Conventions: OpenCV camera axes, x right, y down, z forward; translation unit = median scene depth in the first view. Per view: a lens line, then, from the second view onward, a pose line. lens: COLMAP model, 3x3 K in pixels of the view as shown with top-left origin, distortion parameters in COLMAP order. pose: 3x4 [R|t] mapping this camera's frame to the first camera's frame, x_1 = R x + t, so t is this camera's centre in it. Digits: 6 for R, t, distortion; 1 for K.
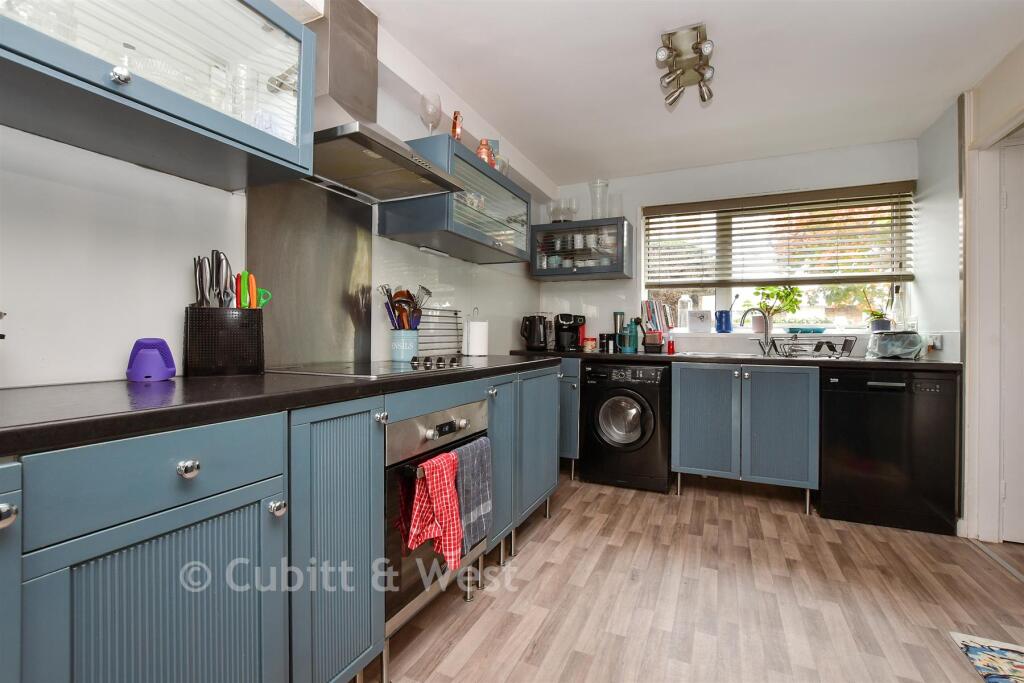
lens RADIAL K [[451.6, 0, 512.0], [0, 451.6, 341.5], [0, 0, 1]] dist [-0.000282, 0.000123]
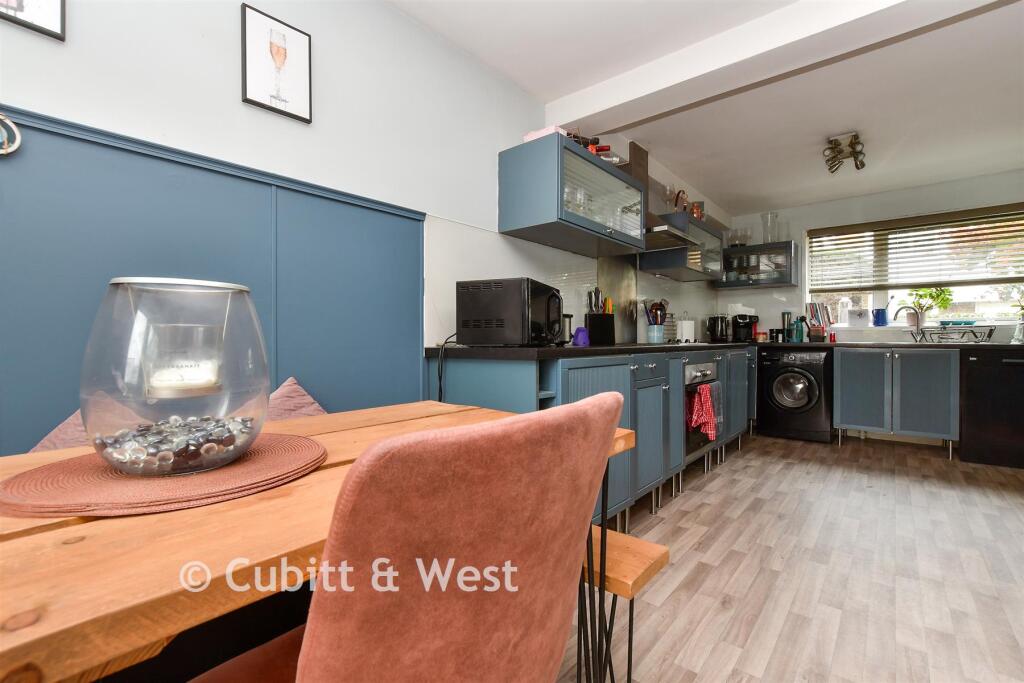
lens RADIAL K [[453.9, 0, 514.0], [0, 453.9, 349.0], [0, 0, 1]] dist [-0.001653, -0.000595]
pose [[0.964766, -0.003330, -0.263089, -0.190962], [0.004316, 0.999986, 0.003173, 0.036311], [0.263075, -0.004197, 0.964766, -0.506459]]
